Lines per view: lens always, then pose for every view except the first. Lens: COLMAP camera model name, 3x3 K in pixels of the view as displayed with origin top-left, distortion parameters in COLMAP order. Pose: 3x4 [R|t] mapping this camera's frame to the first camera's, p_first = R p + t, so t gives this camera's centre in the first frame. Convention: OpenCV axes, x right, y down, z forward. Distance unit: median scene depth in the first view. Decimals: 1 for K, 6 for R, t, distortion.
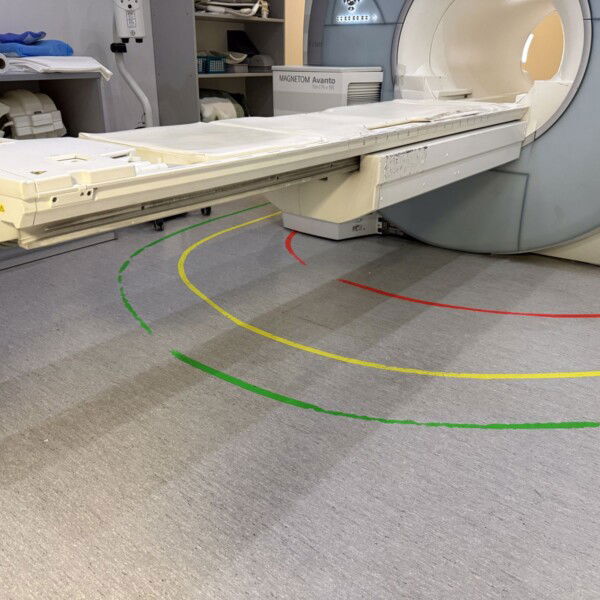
lens RADIAL K [[578.2, 0, 300.6], [0, 578.2, 329.2], [0, 0, 1]] dist [-0.004592, -0.016759]
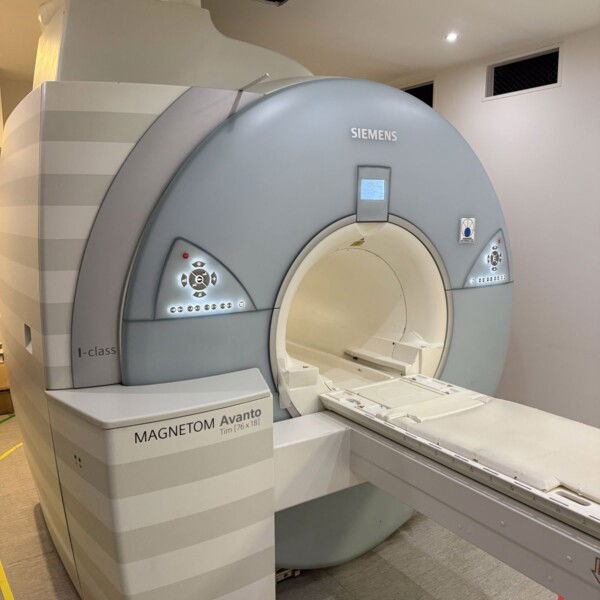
lens RADIAL K [[543.1, 0, 312.7], [0, 543.1, 305.2], [0, 0, 1]] dist [0.199285, -0.379430]
pose [[0.306730, -0.152309, 0.939531, -0.434148], [0.415377, 0.909572, 0.011844, -0.505710], [-0.856376, 0.386626, 0.342259, 0.703747]]
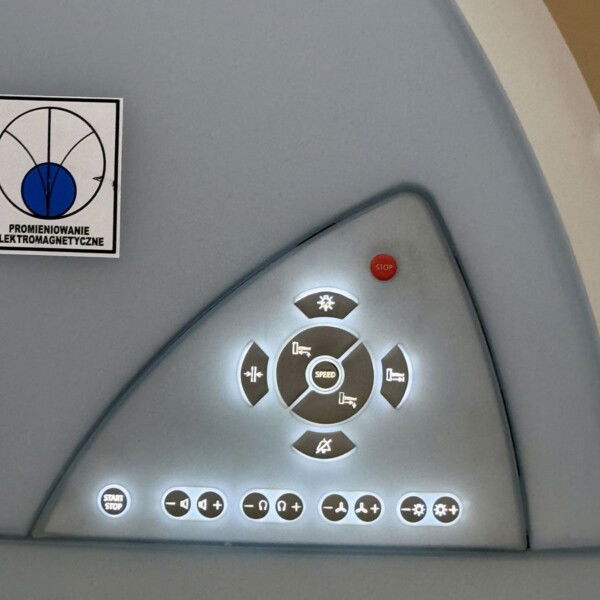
lens RADIAL K [[2641.4, 0, 300.0], [0, 2641.4, 300.0], [0, 0, 1]] dist [-0.021316, 0.754799]
pose [[0.826807, -0.031698, 0.561592, 0.119368], [0.221828, 0.935866, -0.273765, -0.288405], [-0.516897, 0.350927, 0.780812, 0.230061]]
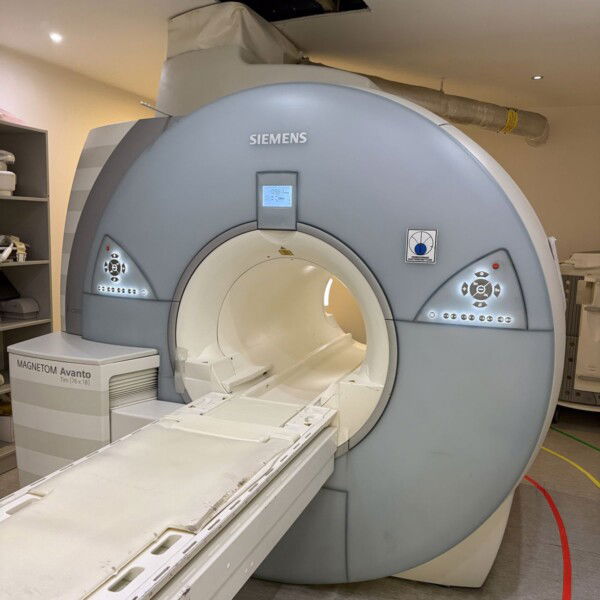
lens RADIAL K [[543.1, 0, 312.7], [0, 543.1, 305.2], [0, 0, 1]] dist [0.199285, -0.379430]
pose [[0.952607, -0.031593, 0.302559, 0.116985], [0.115583, 0.957593, -0.263923, -0.287327], [-0.281390, 0.286386, 0.915862, 0.225809]]
